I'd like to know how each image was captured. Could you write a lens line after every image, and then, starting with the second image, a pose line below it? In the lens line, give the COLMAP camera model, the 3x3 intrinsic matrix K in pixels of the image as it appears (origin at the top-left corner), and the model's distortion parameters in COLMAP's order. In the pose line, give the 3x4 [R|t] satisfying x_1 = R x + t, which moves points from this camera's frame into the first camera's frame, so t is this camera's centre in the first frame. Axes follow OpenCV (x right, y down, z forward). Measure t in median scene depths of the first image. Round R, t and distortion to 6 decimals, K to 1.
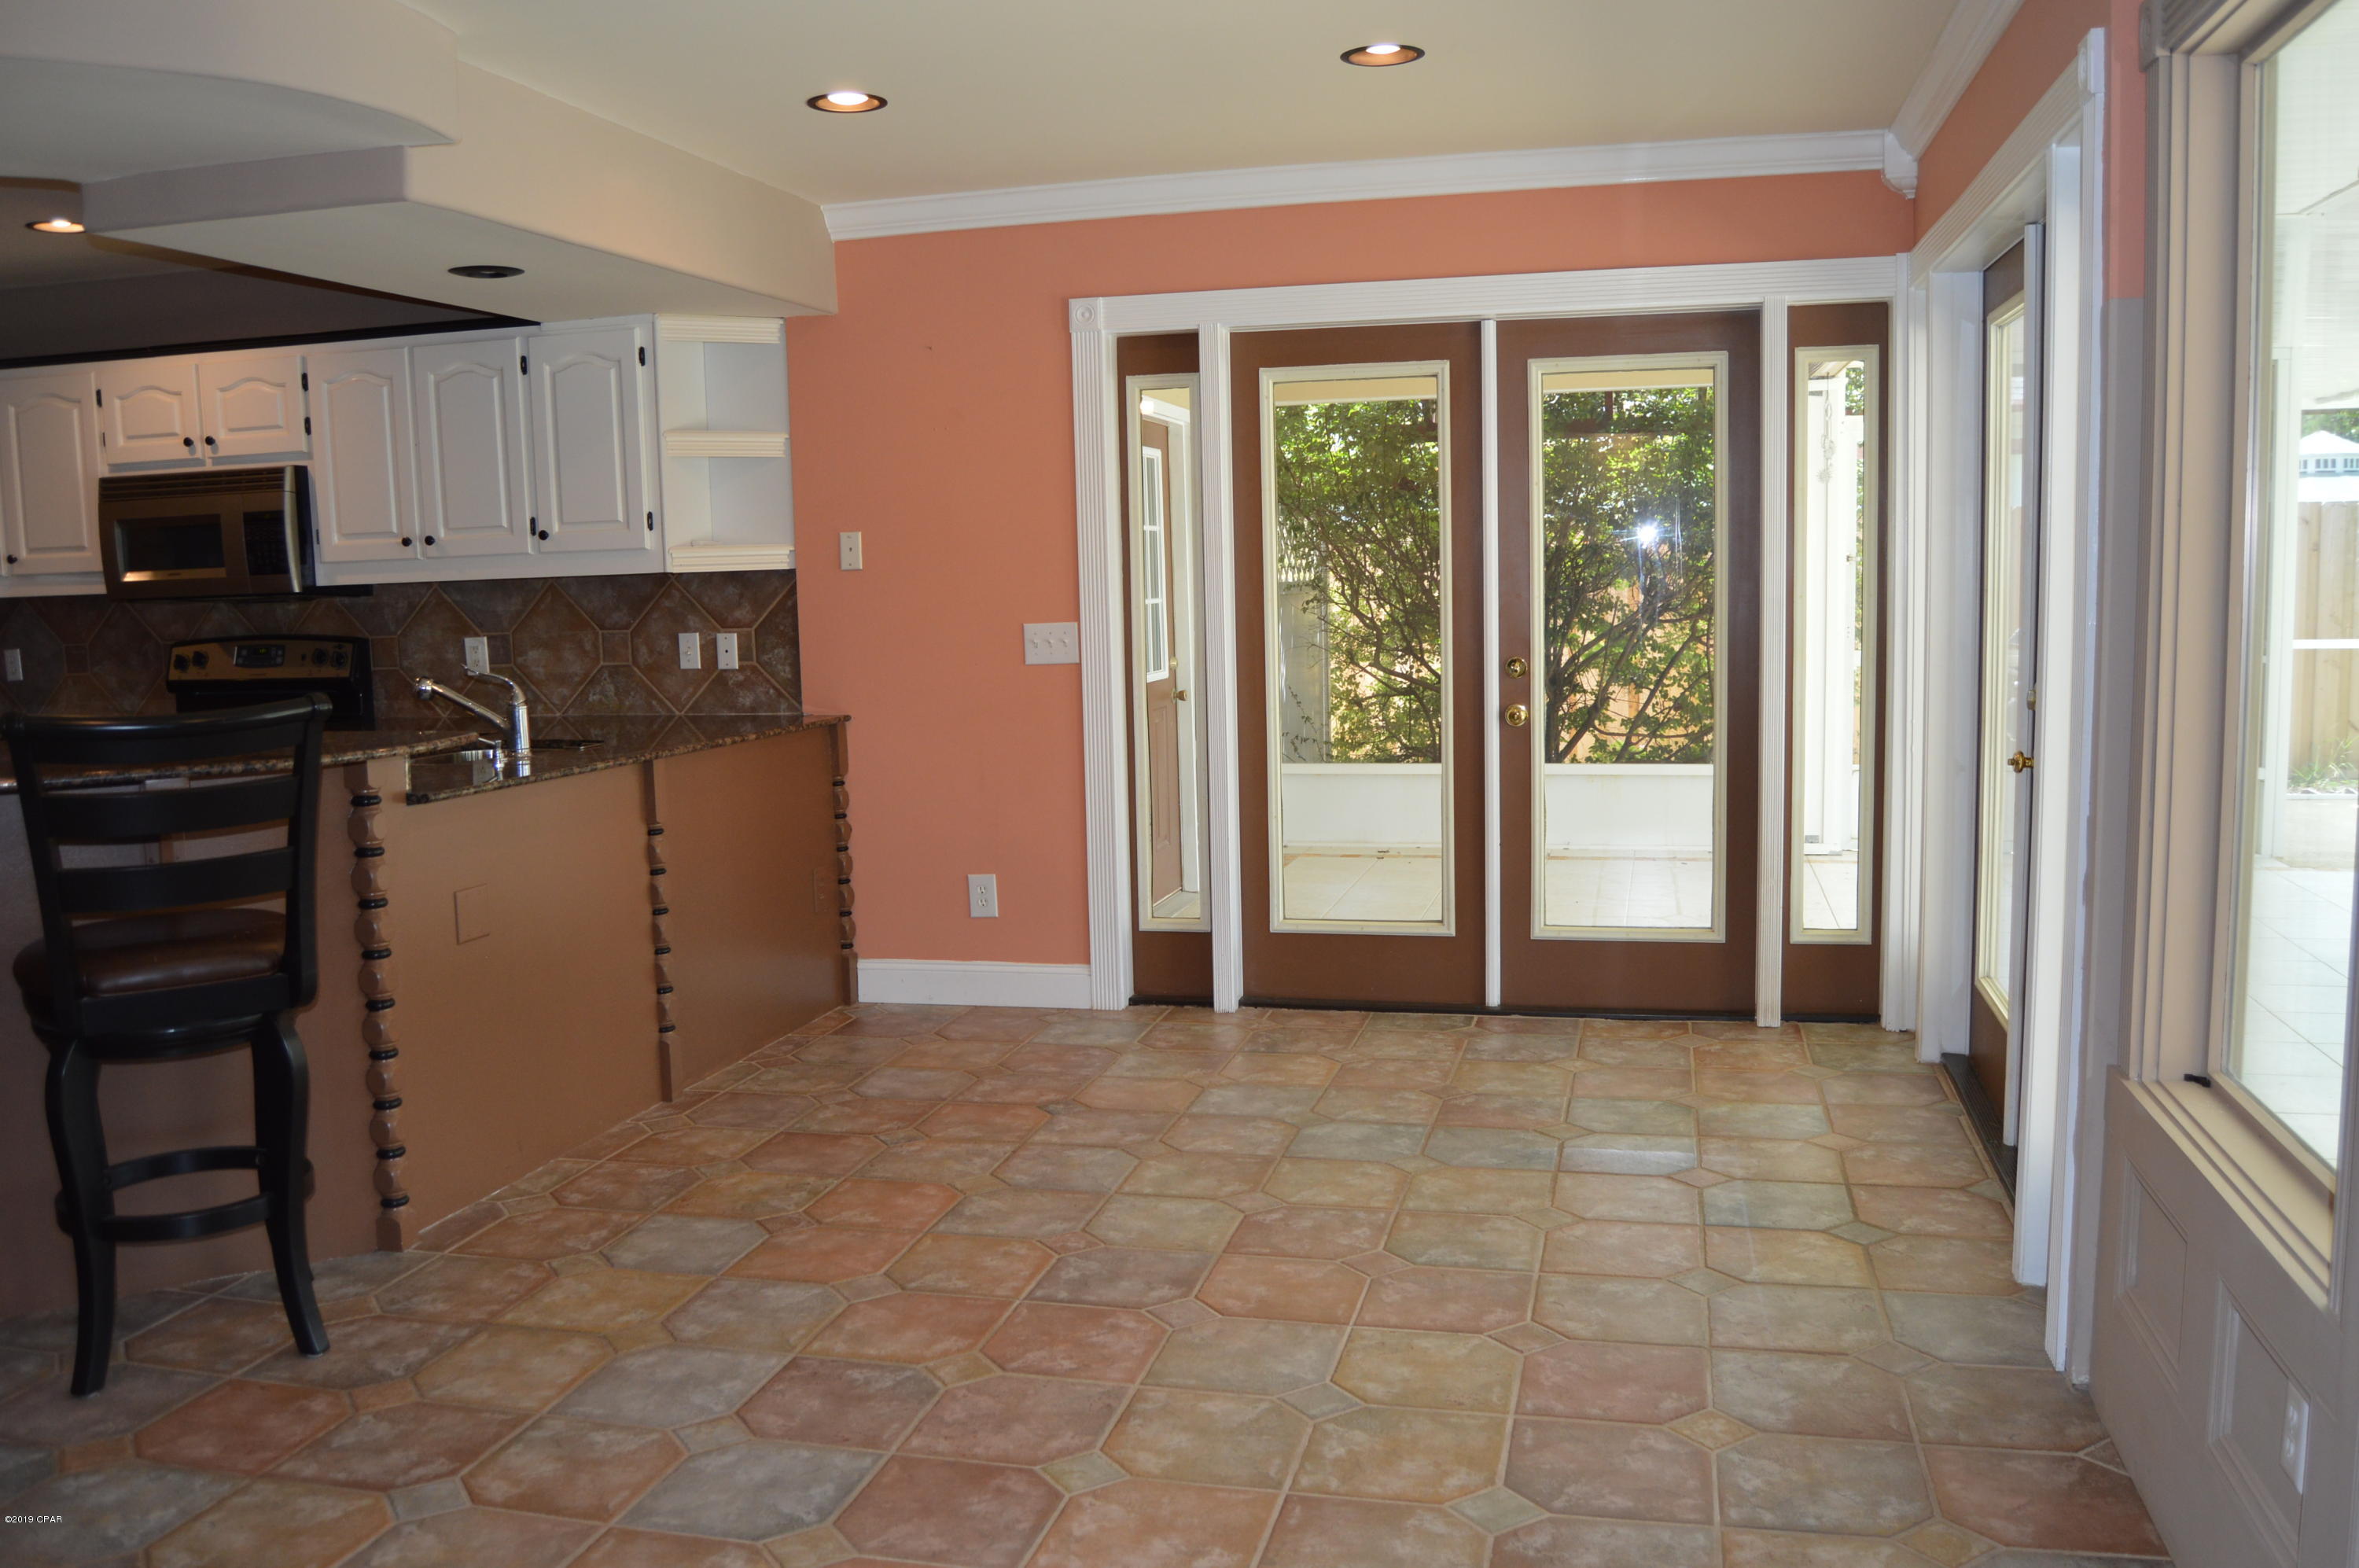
lens RADIAL K [[1930.3, 0, 1188.8], [0, 1930.3, 783.3], [0, 0, 1]] dist [-0.093007, 0.038772]
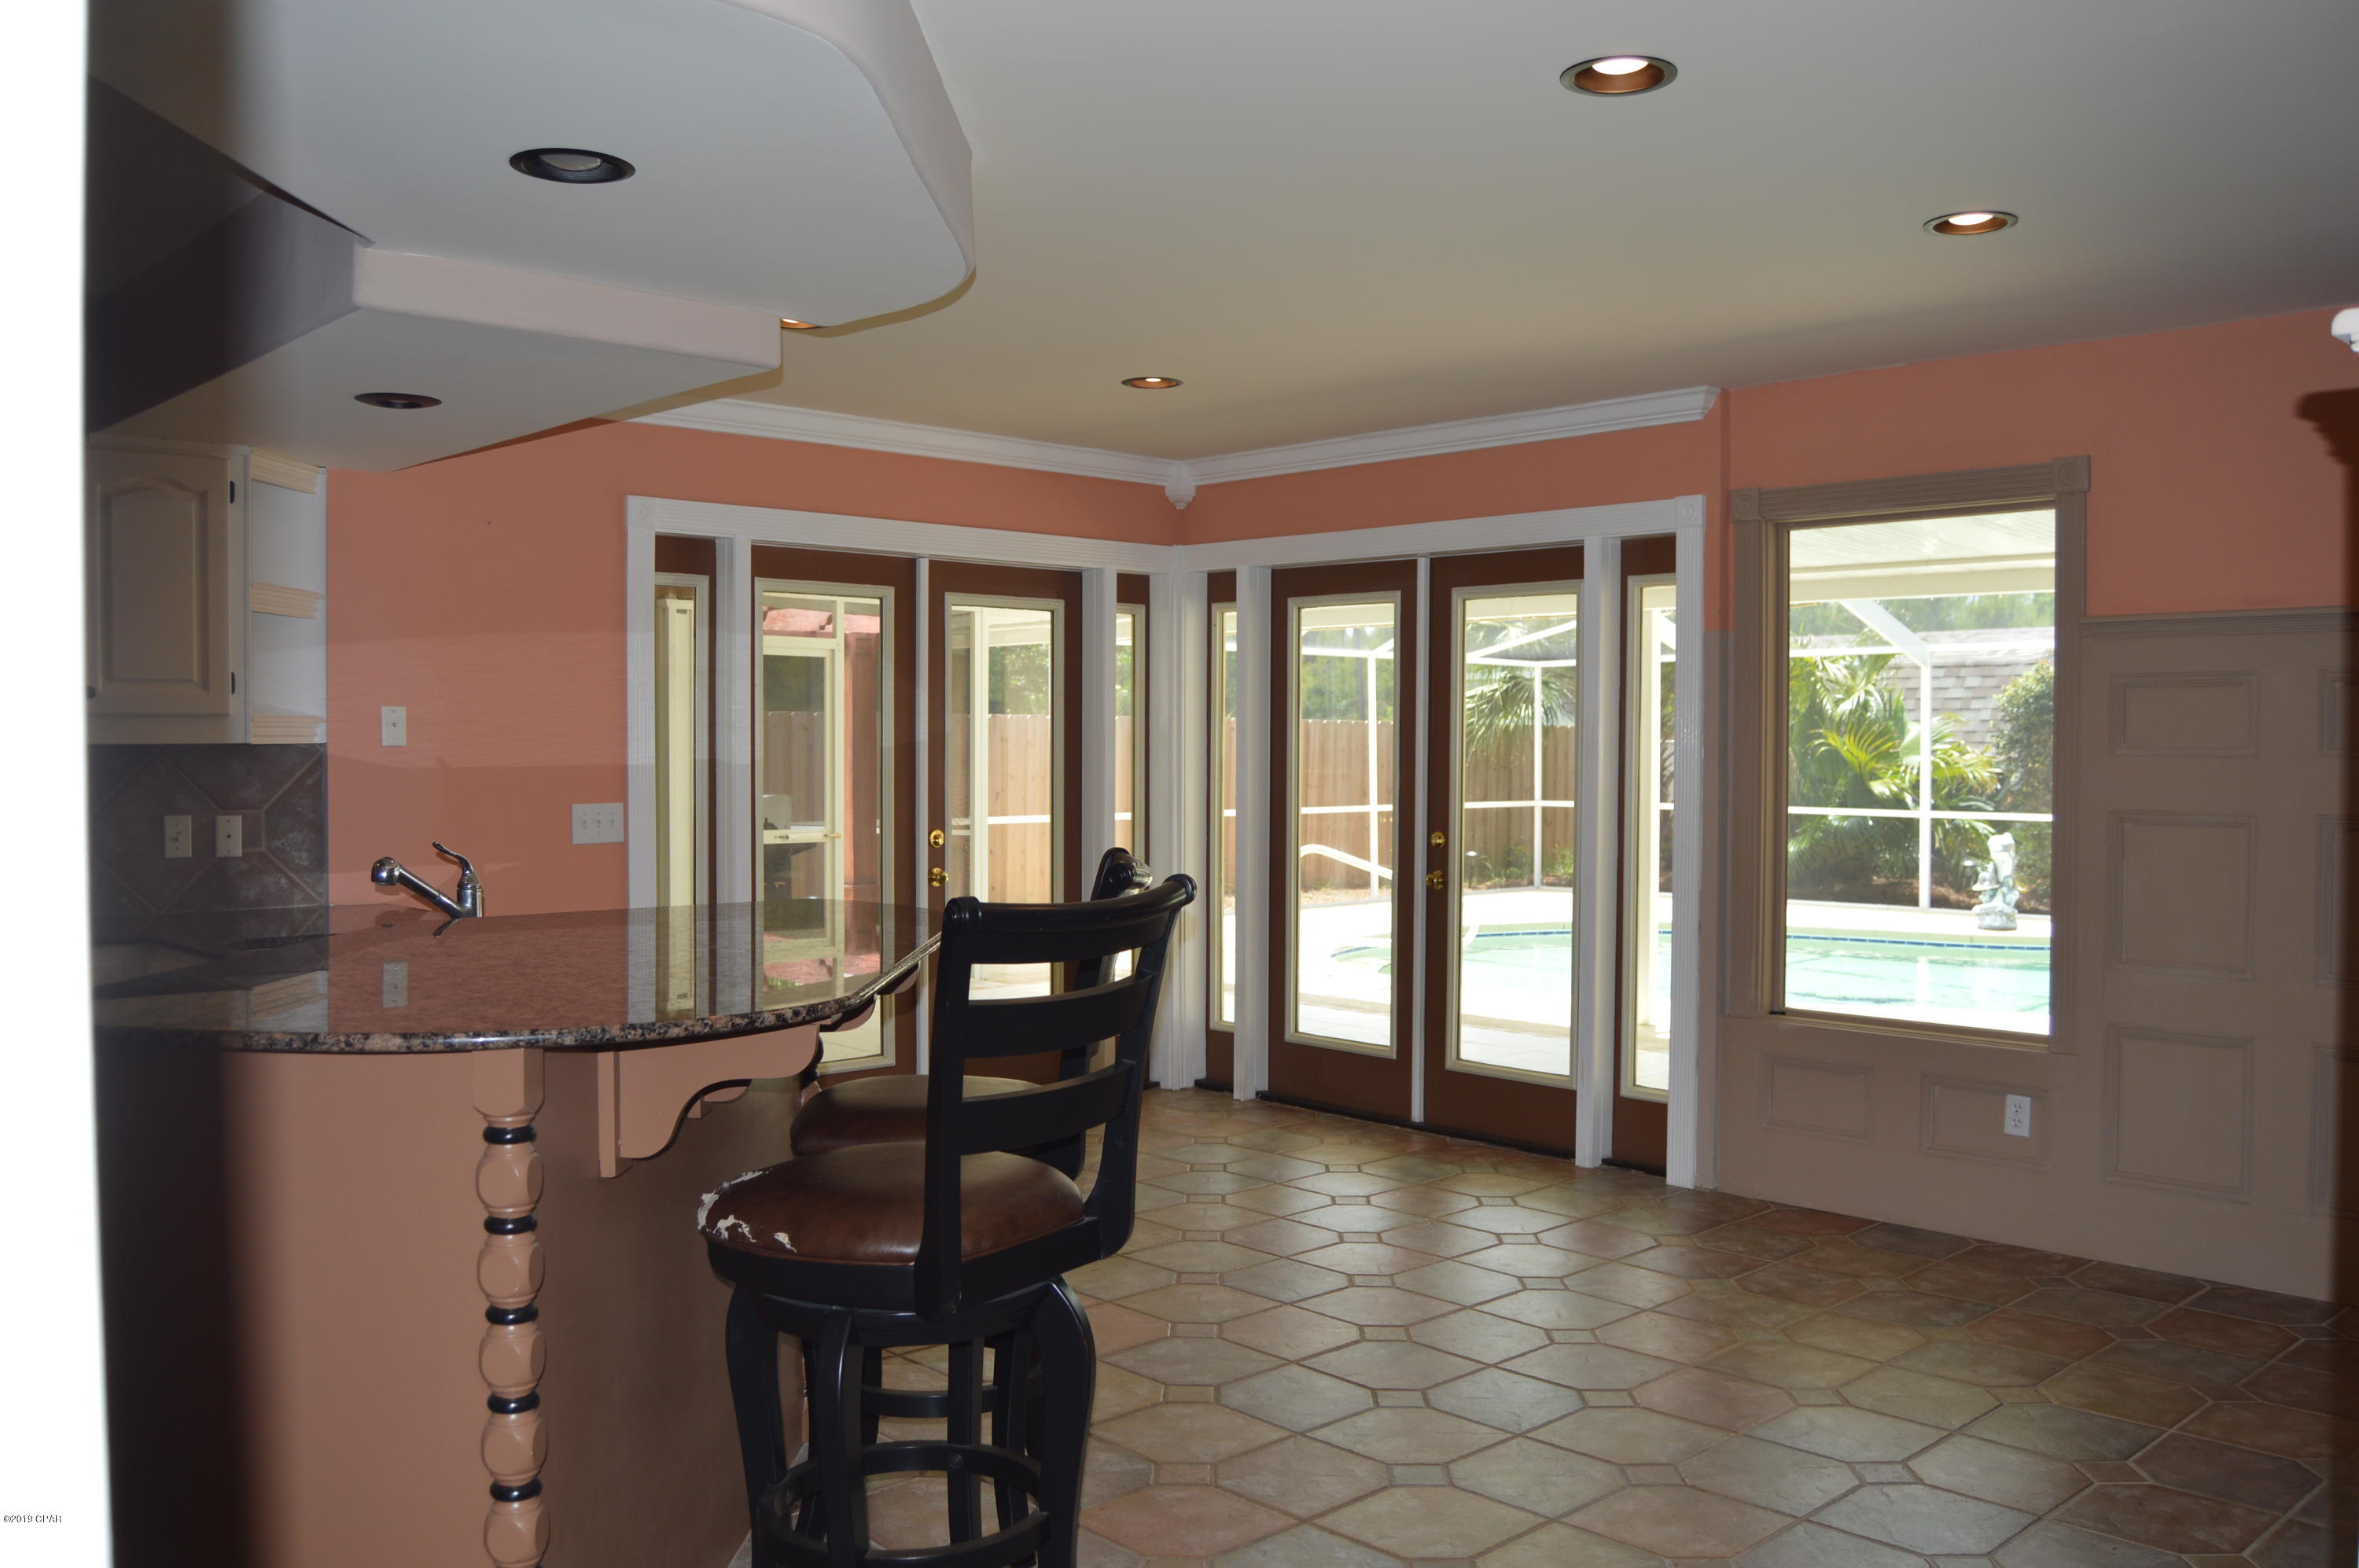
lens RADIAL K [[1930.3, 0, 1188.8], [0, 1930.3, 783.3], [0, 0, 1]] dist [-0.093007, 0.038772]
pose [[0.541659, 0.008658, 0.840554, -0.752312], [0.080935, 0.994764, -0.062402, -0.005137], [-0.836693, 0.101831, 0.538123, 0.191645]]
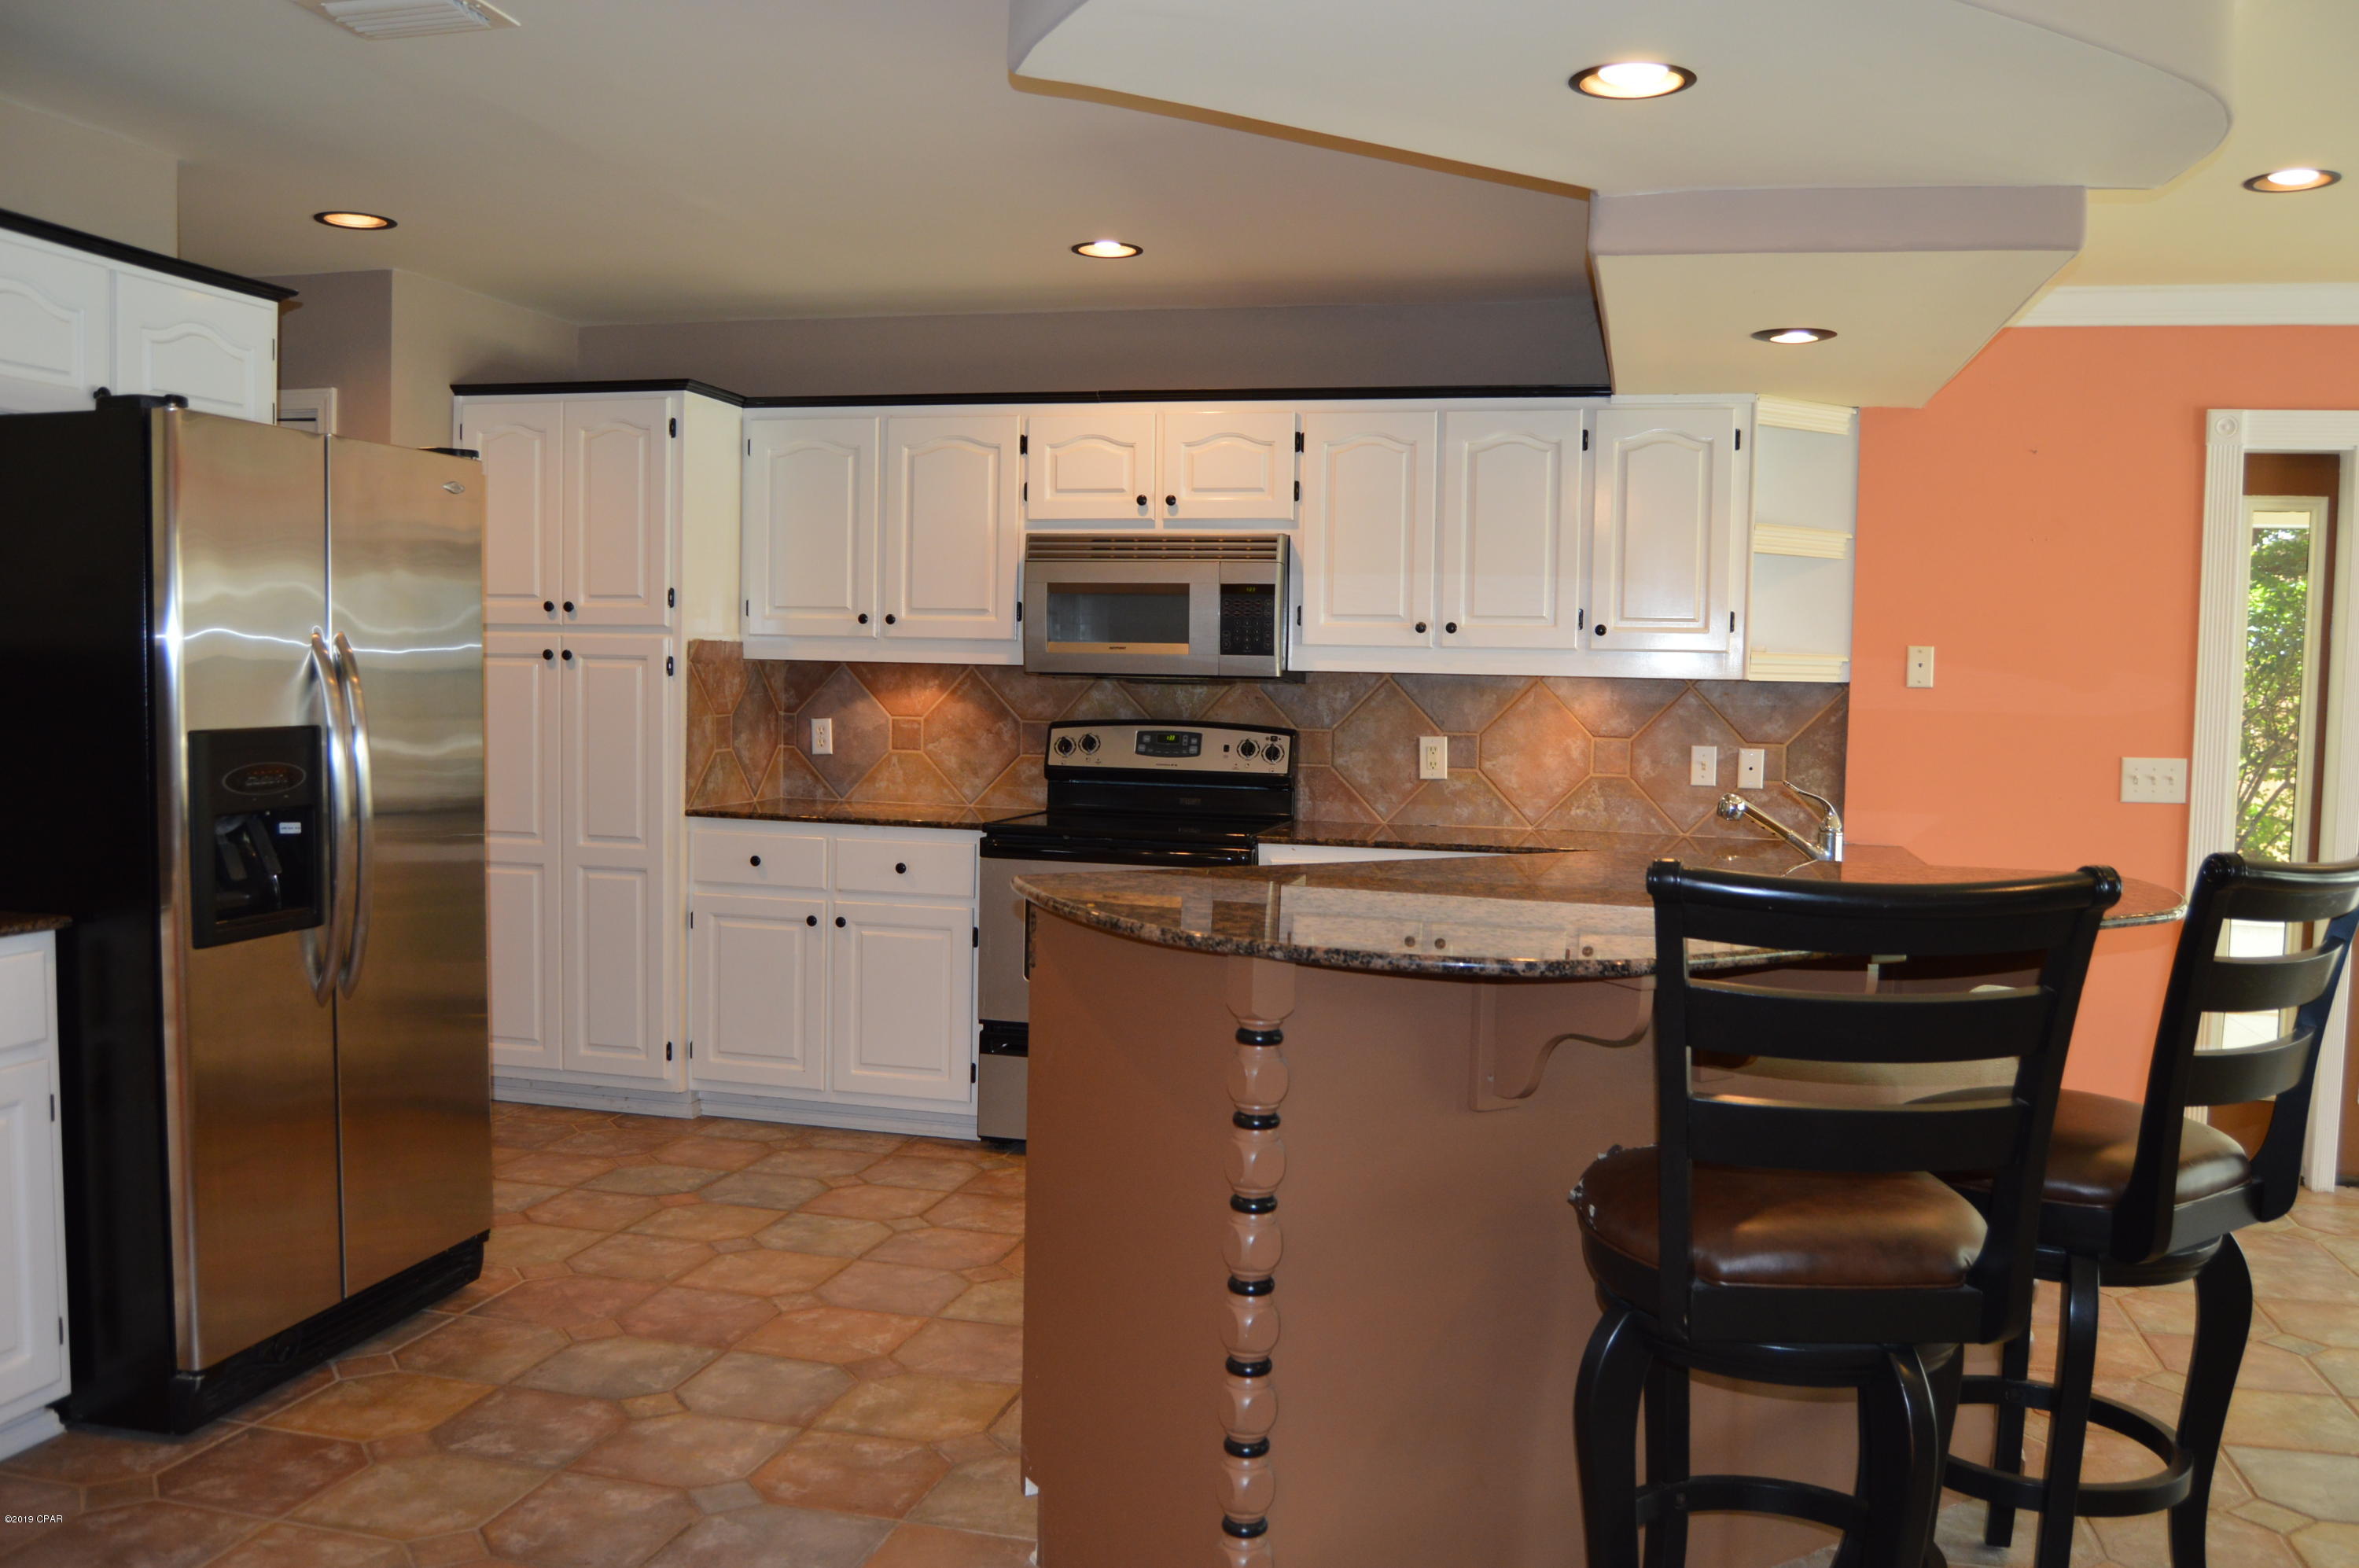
lens RADIAL K [[1920.8, 0, 1179.5], [0, 1920.8, 784.0], [0, 0, 1]] dist [-0.068683, 0.008596]
pose [[0.998832, 0.048224, 0.002917, -0.535283], [-0.048007, 0.997492, -0.052019, -0.001940], [-0.005418, 0.051818, 0.998642, 0.108763]]
